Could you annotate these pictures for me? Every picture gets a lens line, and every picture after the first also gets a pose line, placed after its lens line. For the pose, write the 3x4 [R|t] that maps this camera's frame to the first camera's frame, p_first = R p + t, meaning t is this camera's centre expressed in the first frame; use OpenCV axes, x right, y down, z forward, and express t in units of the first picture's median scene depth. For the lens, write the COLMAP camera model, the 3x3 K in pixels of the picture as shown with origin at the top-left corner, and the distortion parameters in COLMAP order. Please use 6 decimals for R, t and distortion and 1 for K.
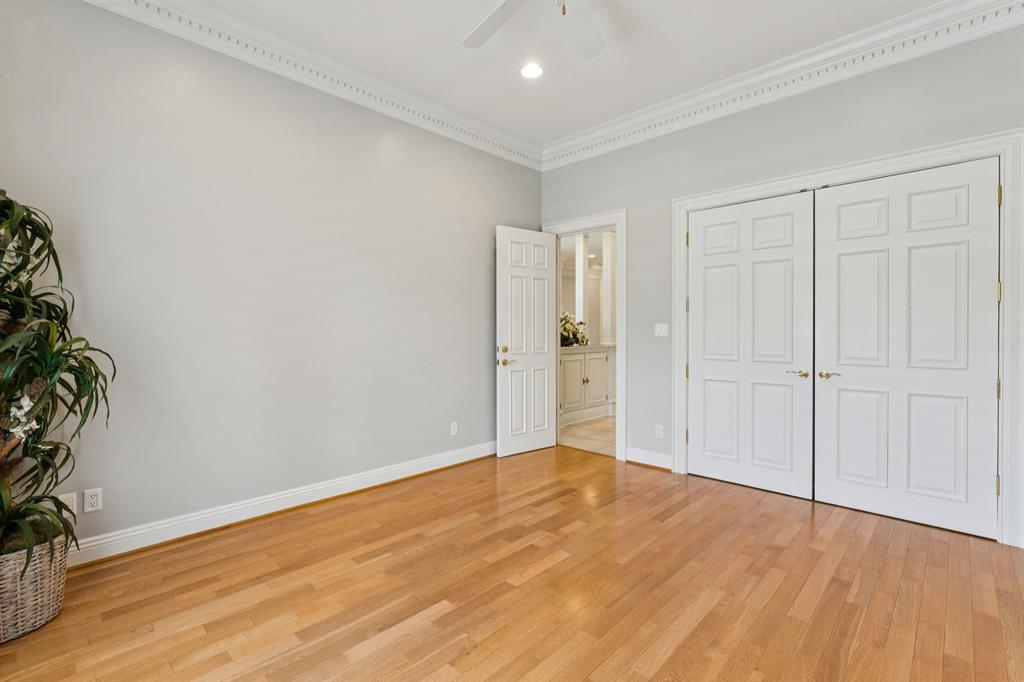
lens RADIAL K [[478.5, 0, 512.1], [0, 478.5, 346.7], [0, 0, 1]] dist [0.000478, 0.000159]
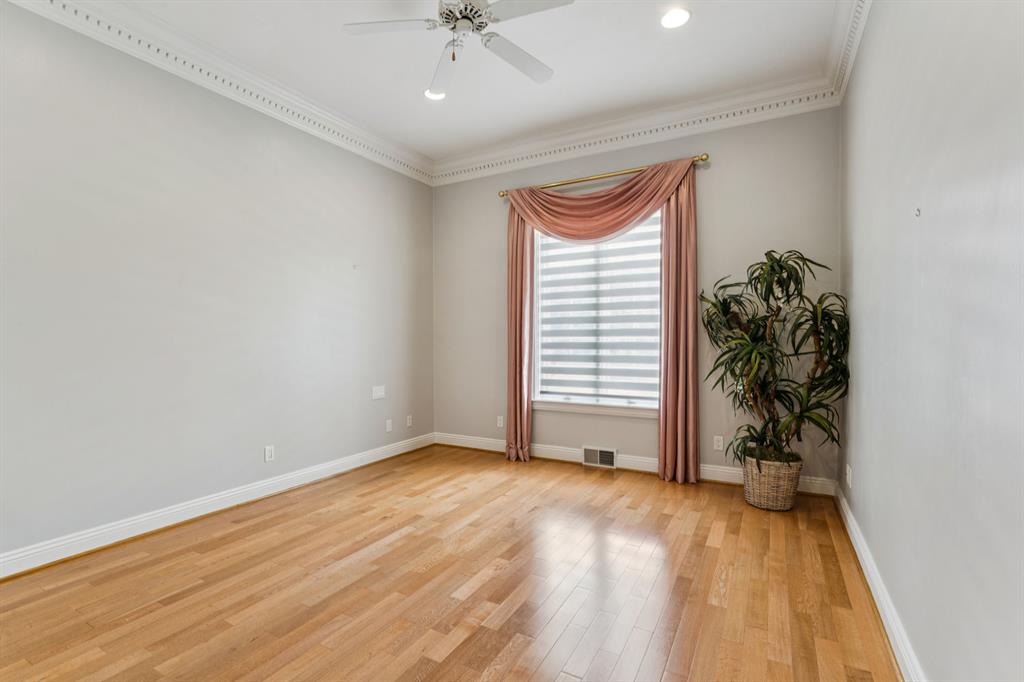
lens RADIAL K [[478.5, 0, 512.1], [0, 478.5, 346.7], [0, 0, 1]] dist [0.000478, 0.000159]
pose [[-0.967200, 0.007859, -0.253894, 0.256766], [-0.005090, 0.998721, 0.050305, -0.068021], [0.253965, 0.049948, -0.965923, 2.037385]]
